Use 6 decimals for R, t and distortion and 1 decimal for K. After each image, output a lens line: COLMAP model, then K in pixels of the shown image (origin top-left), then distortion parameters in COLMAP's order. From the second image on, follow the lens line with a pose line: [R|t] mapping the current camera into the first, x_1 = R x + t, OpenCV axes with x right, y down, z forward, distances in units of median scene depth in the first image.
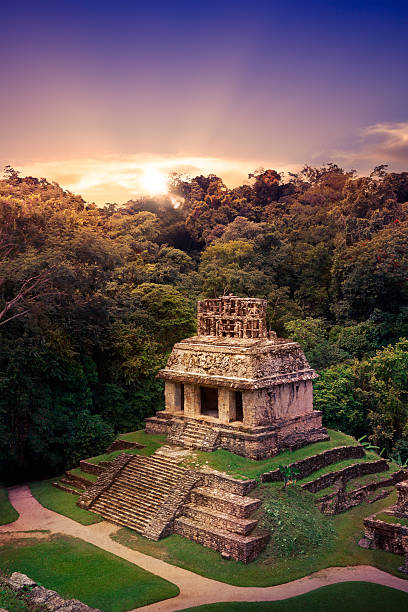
lens RADIAL K [[718.8, 0, 204.0], [0, 718.8, 306.0], [0, 0, 1]] dist [0.029827, 0.026352]
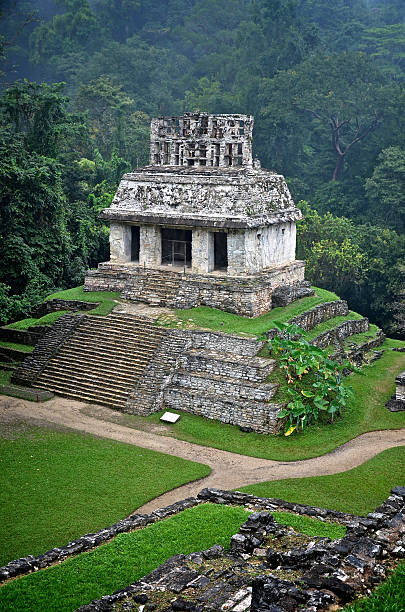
lens RADIAL K [[811.1, 0, 219.7], [0, 811.1, 323.4], [0, 0, 1]] dist [0.025850, 0.017189]
pose [[0.966197, -0.020920, 0.256953, -0.176130], [-0.024189, 0.984949, 0.171146, 0.062031], [-0.256666, -0.171577, 0.951149, 0.133104]]
